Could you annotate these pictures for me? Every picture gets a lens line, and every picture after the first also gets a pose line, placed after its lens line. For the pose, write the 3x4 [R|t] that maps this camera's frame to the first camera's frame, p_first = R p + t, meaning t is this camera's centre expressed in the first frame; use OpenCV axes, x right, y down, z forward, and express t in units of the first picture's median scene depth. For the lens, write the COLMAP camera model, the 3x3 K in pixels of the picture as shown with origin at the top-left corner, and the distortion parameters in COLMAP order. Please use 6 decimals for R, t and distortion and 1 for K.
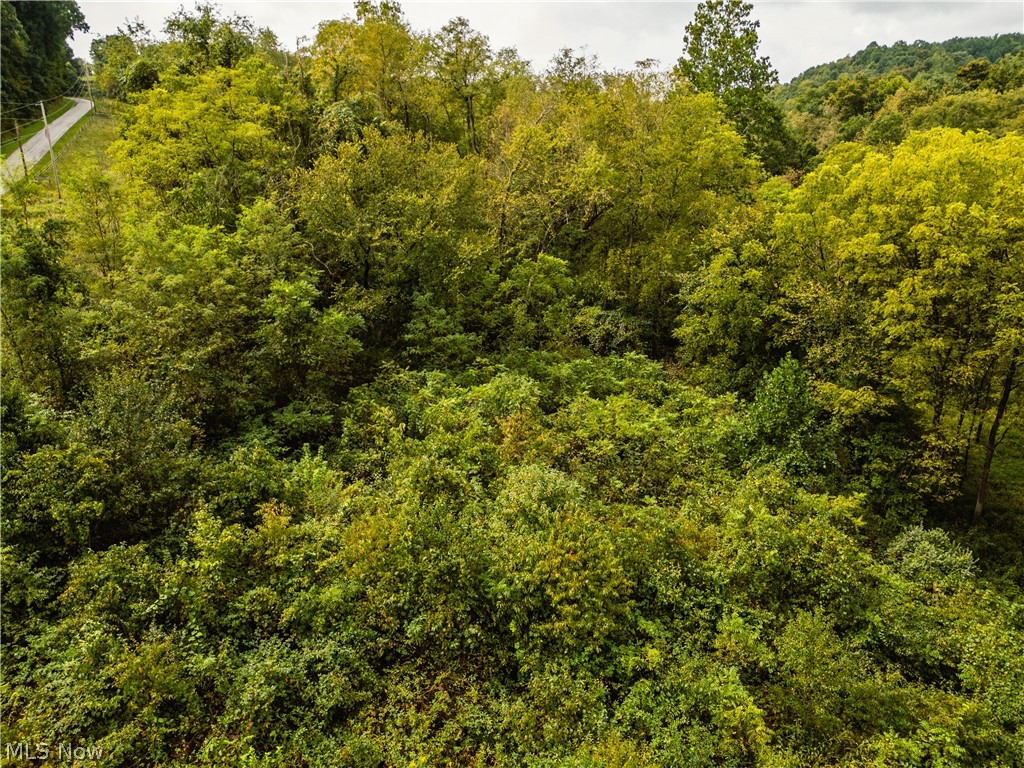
lens RADIAL K [[717.4, 0, 502.7], [0, 717.4, 376.3], [0, 0, 1]] dist [0.070409, -0.070507]
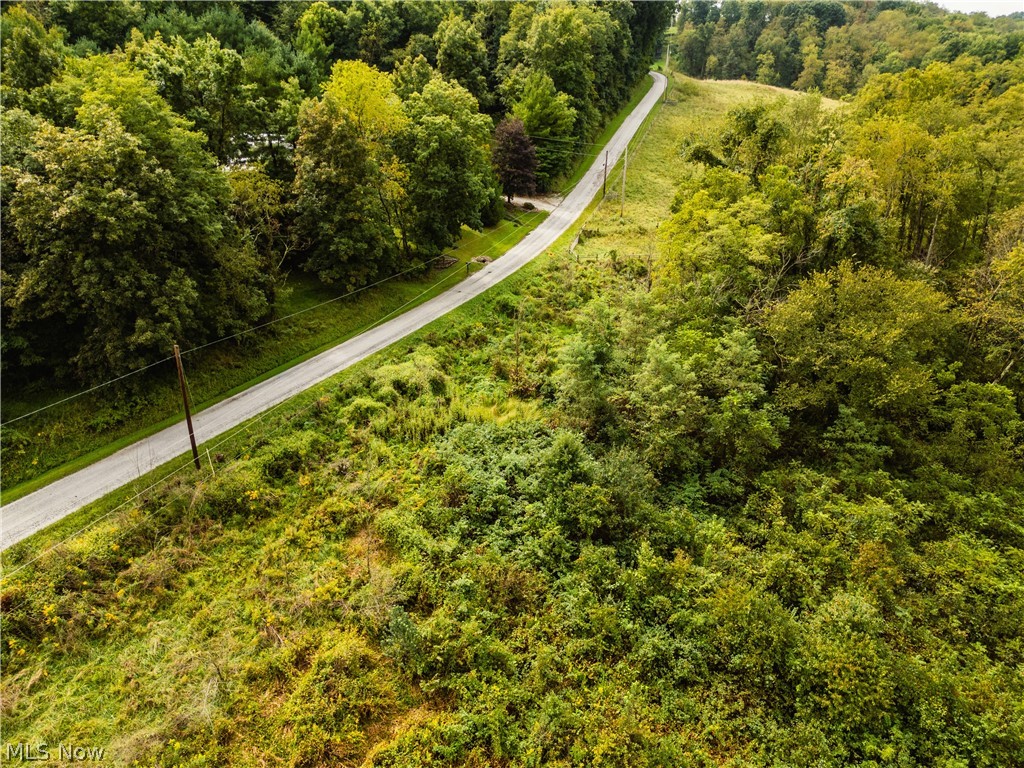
lens RADIAL K [[717.4, 0, 502.7], [0, 717.4, 376.3], [0, 0, 1]] dist [0.070409, -0.070507]
pose [[0.771194, 0.262505, -0.579957, 0.278580], [-0.203149, 0.964872, 0.166592, -0.486634], [0.603316, -0.010657, 0.797431, -0.729646]]
